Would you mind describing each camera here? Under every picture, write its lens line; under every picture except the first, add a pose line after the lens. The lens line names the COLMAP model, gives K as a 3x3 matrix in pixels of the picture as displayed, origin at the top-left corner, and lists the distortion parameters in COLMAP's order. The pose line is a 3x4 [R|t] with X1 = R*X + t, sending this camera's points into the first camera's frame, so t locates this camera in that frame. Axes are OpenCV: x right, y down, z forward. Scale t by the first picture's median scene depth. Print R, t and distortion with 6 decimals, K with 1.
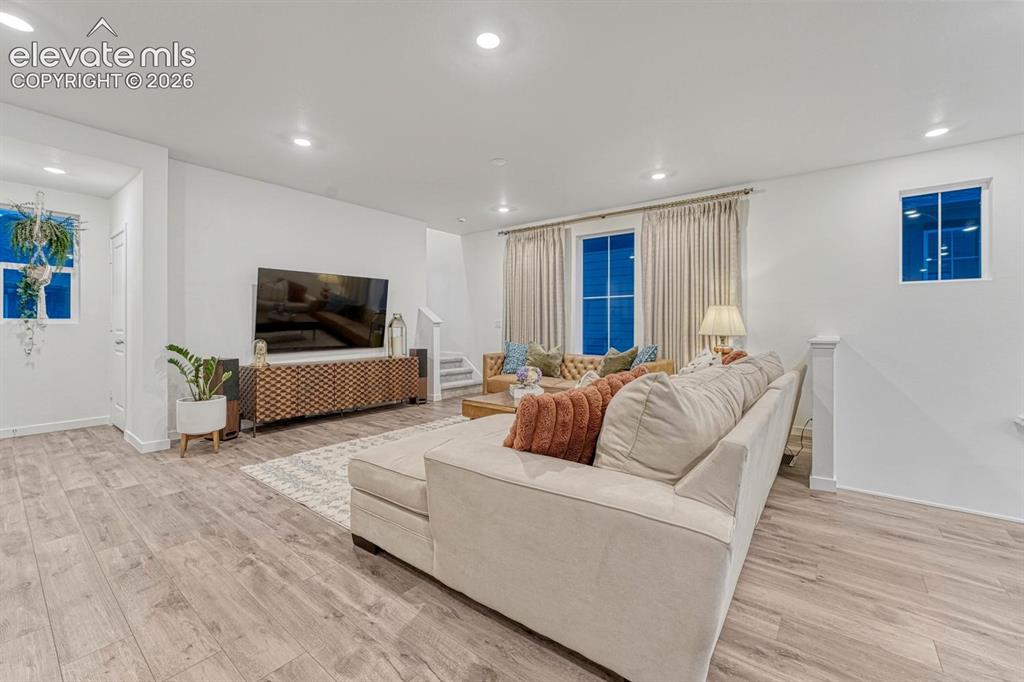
lens RADIAL K [[428.5, 0, 502.4], [0, 428.5, 327.8], [0, 0, 1]] dist [-0.012920, 0.001661]
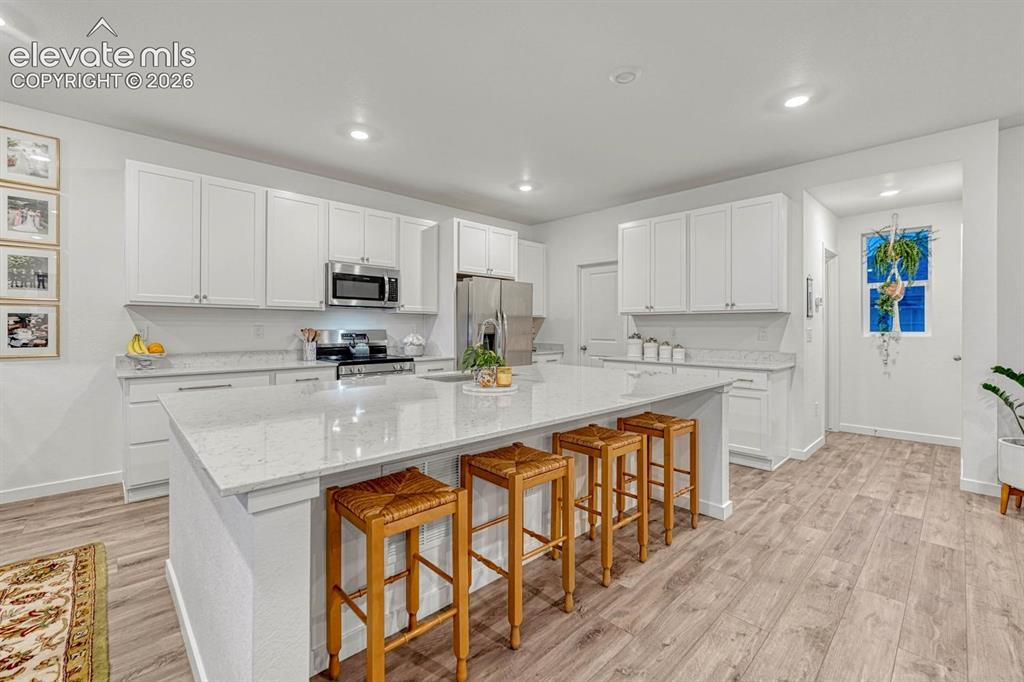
lens RADIAL K [[428.5, 0, 505.2], [0, 428.5, 331.8], [0, 0, 1]] dist [-0.012920, 0.001661]
pose [[-0.154775, 0.003657, -0.987943, 0.081341], [-0.006355, 0.999969, 0.004697, -0.013409], [0.987929, 0.007006, -0.154747, 0.127614]]
